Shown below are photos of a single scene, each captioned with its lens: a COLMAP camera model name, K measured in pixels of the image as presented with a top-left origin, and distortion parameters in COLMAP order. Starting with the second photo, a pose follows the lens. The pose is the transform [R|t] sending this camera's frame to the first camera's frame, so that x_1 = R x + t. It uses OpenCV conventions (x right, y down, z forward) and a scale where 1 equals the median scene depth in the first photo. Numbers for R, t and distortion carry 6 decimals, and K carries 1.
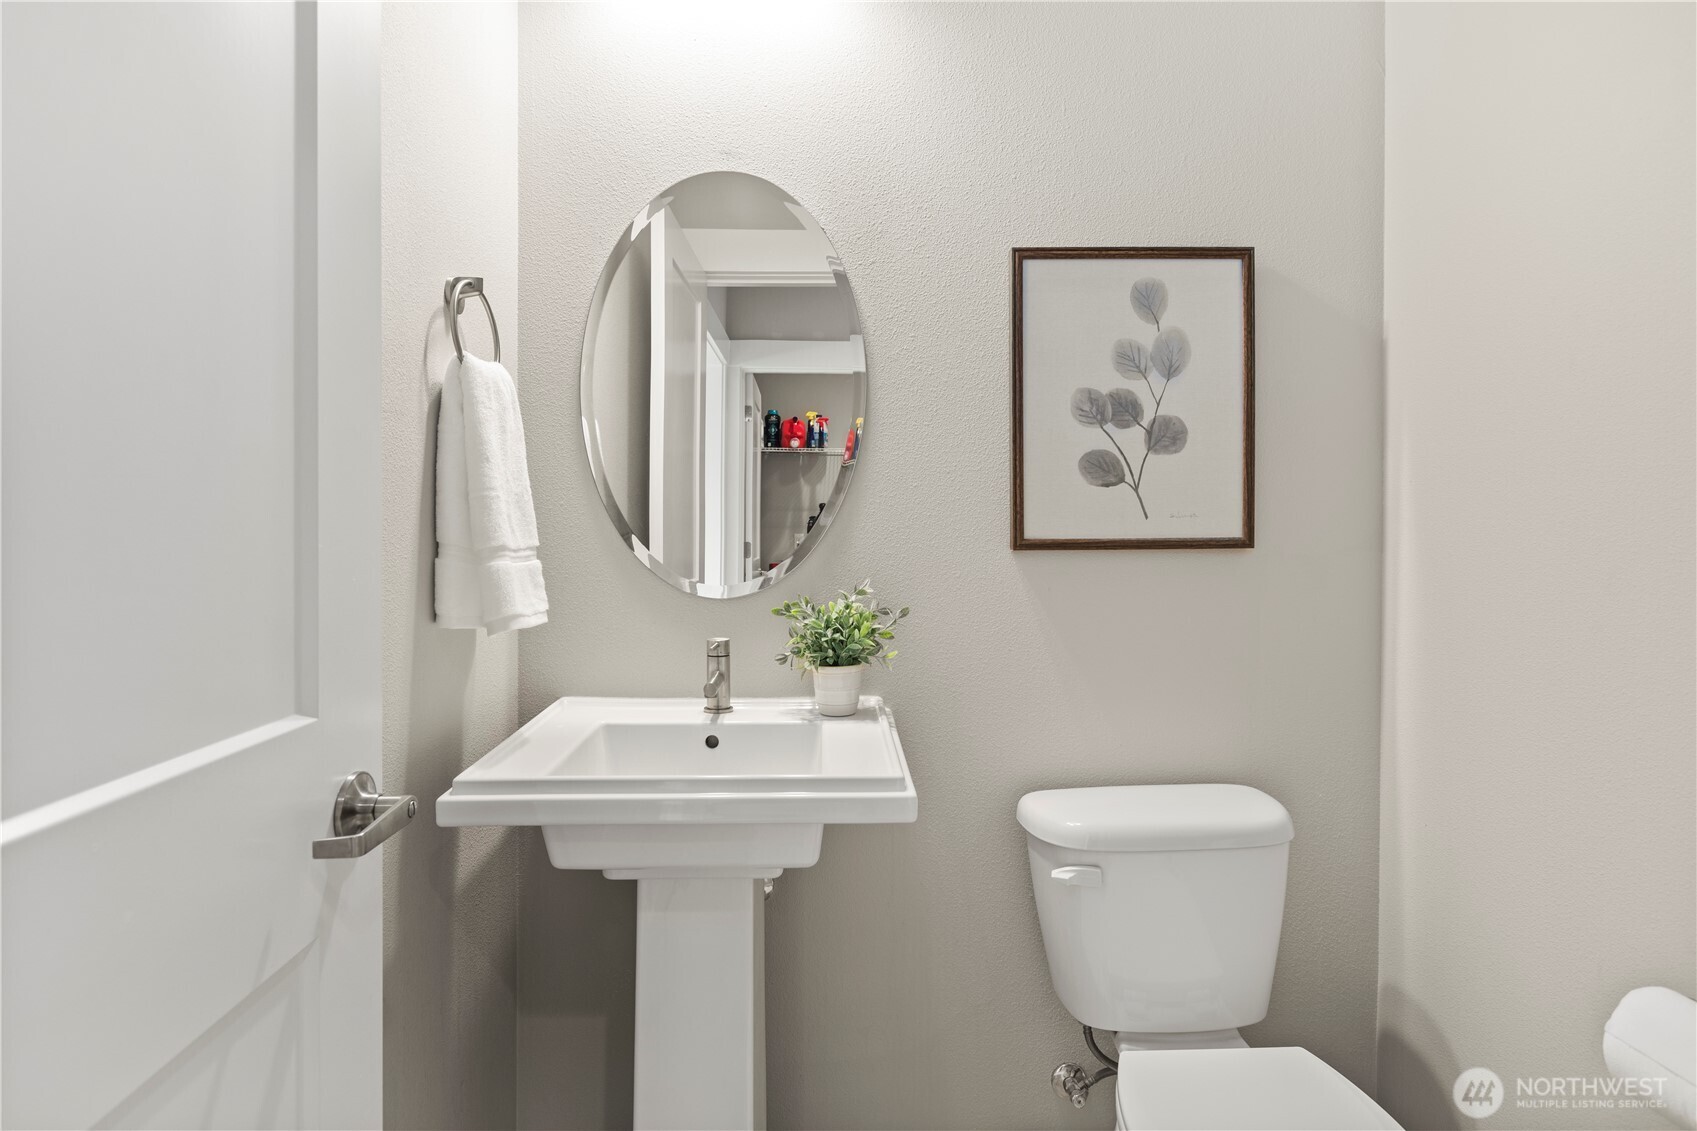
lens RADIAL K [[983.2, 0, 847.2], [0, 983.2, 557.7], [0, 0, 1]] dist [-0.001186, 0.000023]
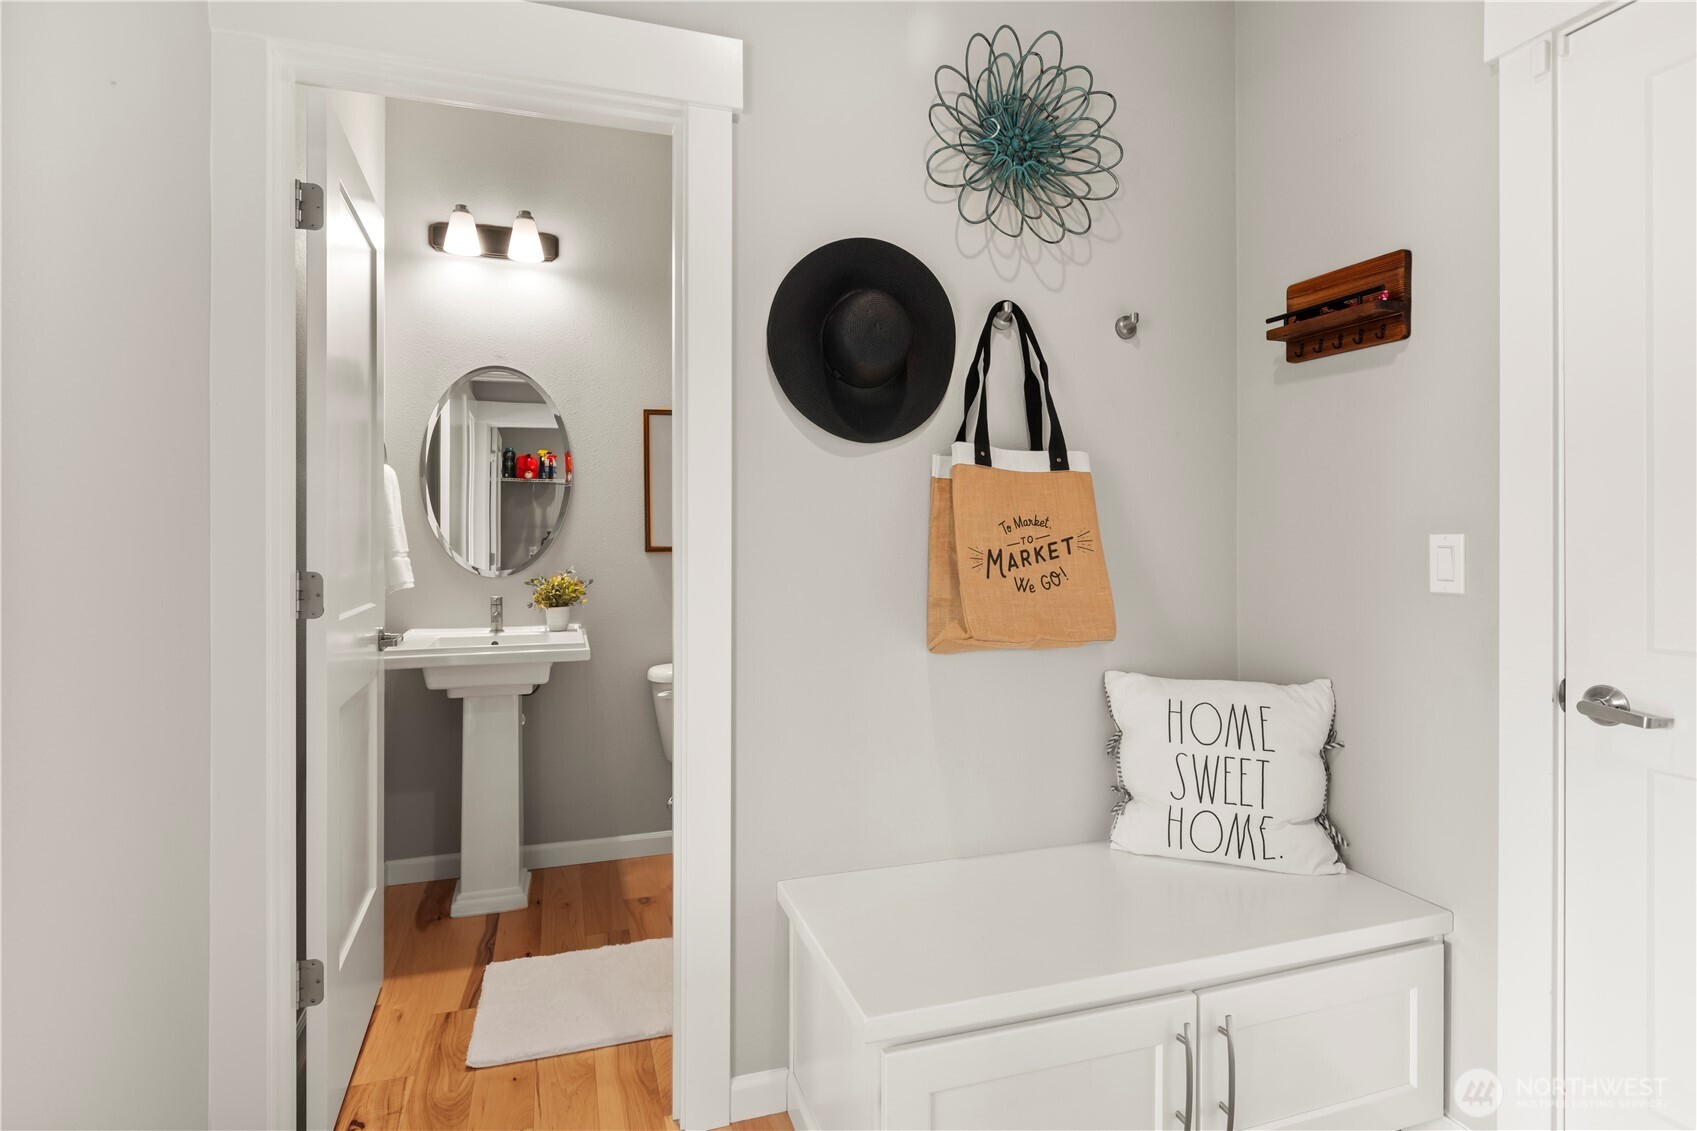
lens RADIAL K [[928.6, 0, 873.2], [0, 928.6, 542.4], [0, 0, 1]] dist [0.002298, 0.000220]
pose [[0.953540, -0.007249, 0.301179, 0.034117], [0.015786, 0.999539, -0.025921, 0.031379], [-0.300852, 0.029471, 0.953215, -1.050908]]
